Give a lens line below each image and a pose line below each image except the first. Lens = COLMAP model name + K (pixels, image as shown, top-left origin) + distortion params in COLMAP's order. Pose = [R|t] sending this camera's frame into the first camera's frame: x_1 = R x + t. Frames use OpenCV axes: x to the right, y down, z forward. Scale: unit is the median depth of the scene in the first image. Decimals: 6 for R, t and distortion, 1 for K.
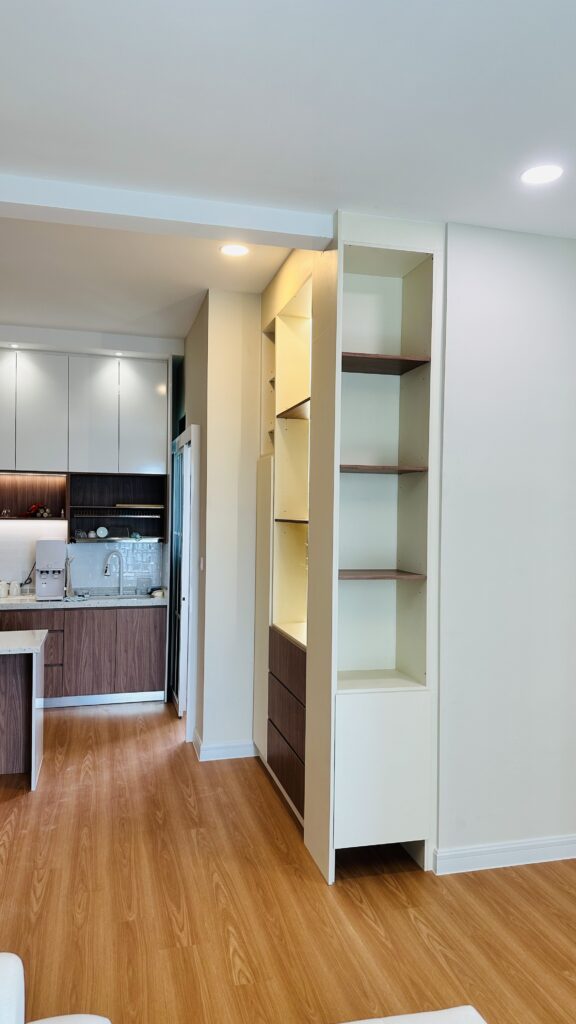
lens RADIAL K [[717.8, 0, 288.0], [0, 717.8, 512.0], [0, 0, 1]] dist [0.003968, 0.001060]
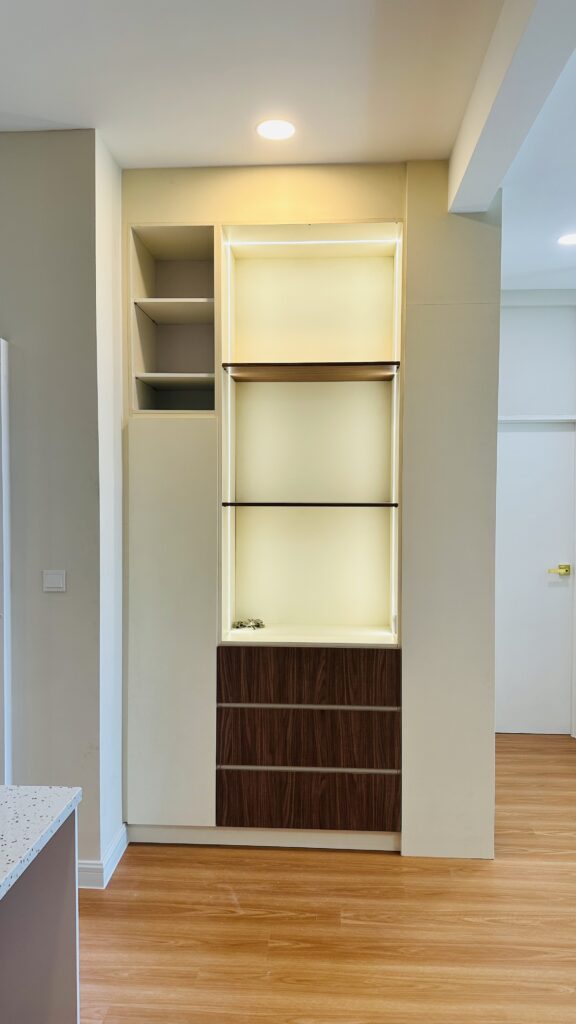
lens RADIAL K [[735.9, 0, 288.0], [0, 735.9, 512.0], [0, 0, 1]] dist [0.002169, 0.002665]
pose [[0.305108, -0.045232, 0.951243, -0.856858], [-0.000846, 0.998858, 0.047768, -0.020022], [-0.952317, -0.015379, 0.304721, 0.824526]]
